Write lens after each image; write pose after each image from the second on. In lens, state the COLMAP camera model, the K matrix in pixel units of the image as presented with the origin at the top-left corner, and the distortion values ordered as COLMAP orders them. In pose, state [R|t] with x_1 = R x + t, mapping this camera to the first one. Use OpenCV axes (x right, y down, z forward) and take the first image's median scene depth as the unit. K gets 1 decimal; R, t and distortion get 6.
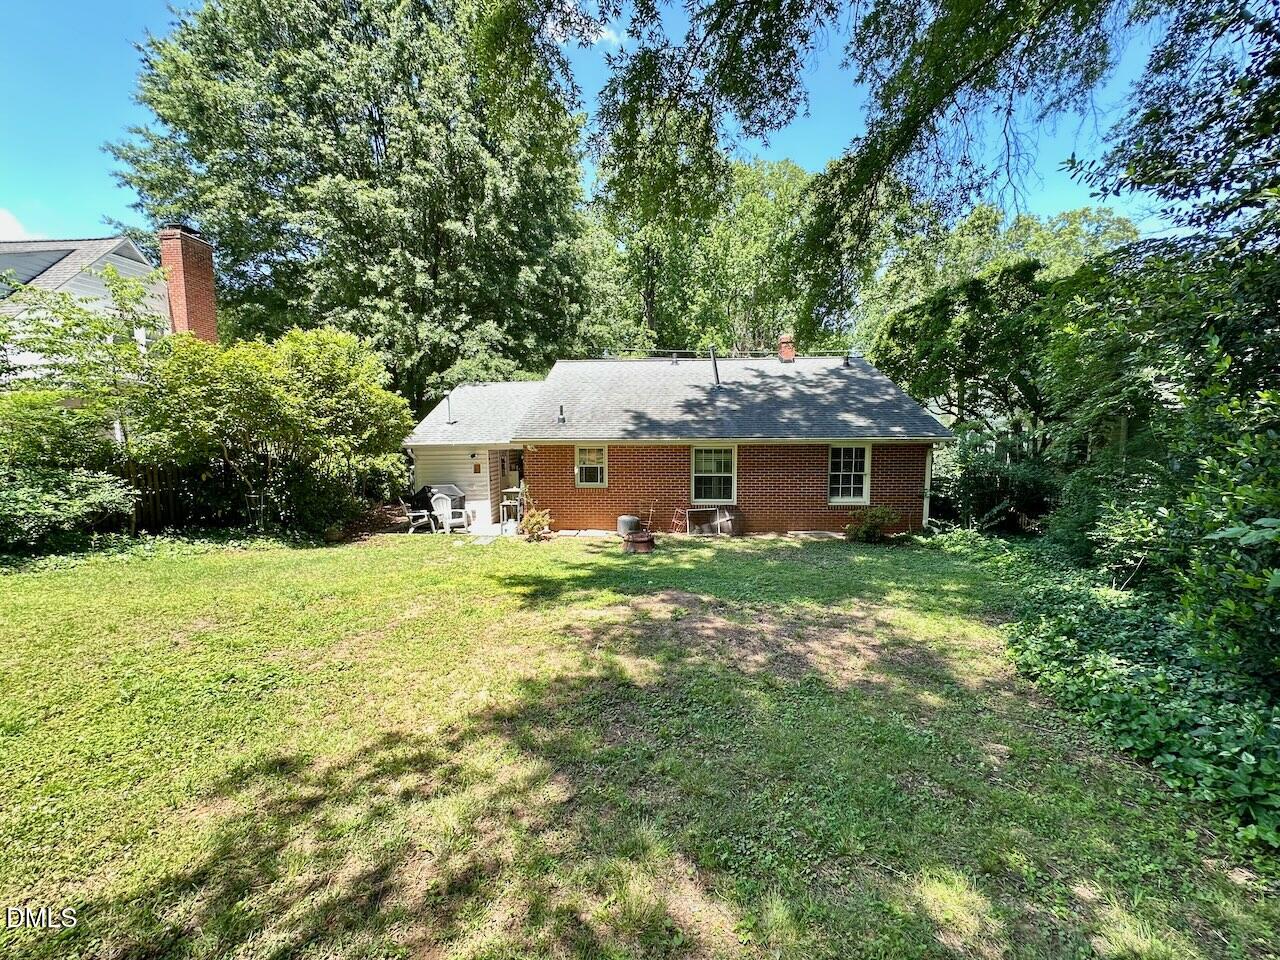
lens RADIAL K [[509.9, 0, 639.7], [0, 509.9, 481.9], [0, 0, 1]] dist [-0.003724, 0.000270]
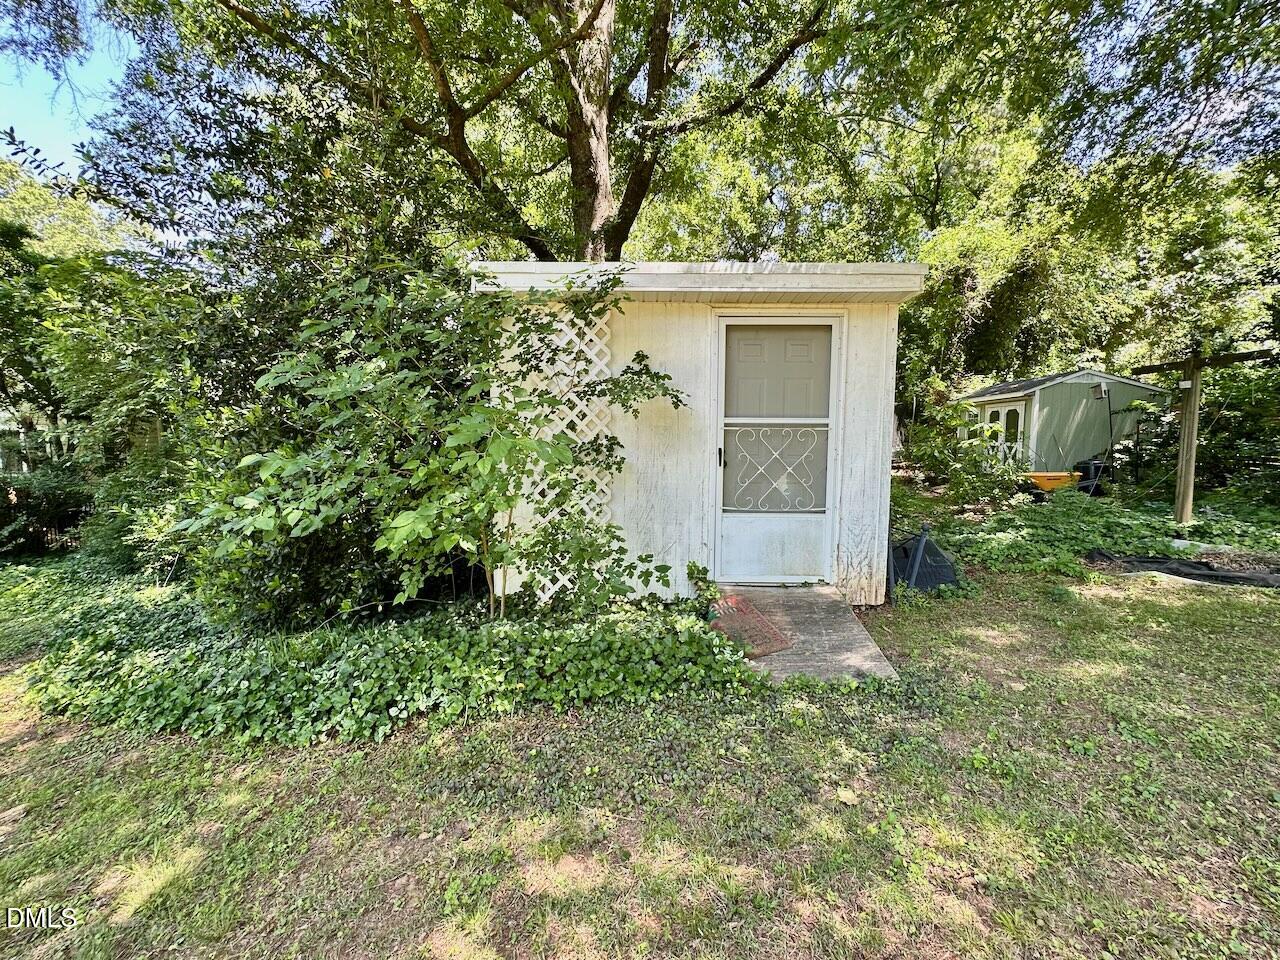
lens RADIAL K [[509.9, 0, 638.9], [0, 509.9, 481.7], [0, 0, 1]] dist [-0.003724, 0.000270]
pose [[0.073632, -0.081417, 0.993957, -0.005013], [0.081173, 0.993844, 0.075394, -0.000623], [-0.993976, 0.075131, 0.079787, -0.099874]]
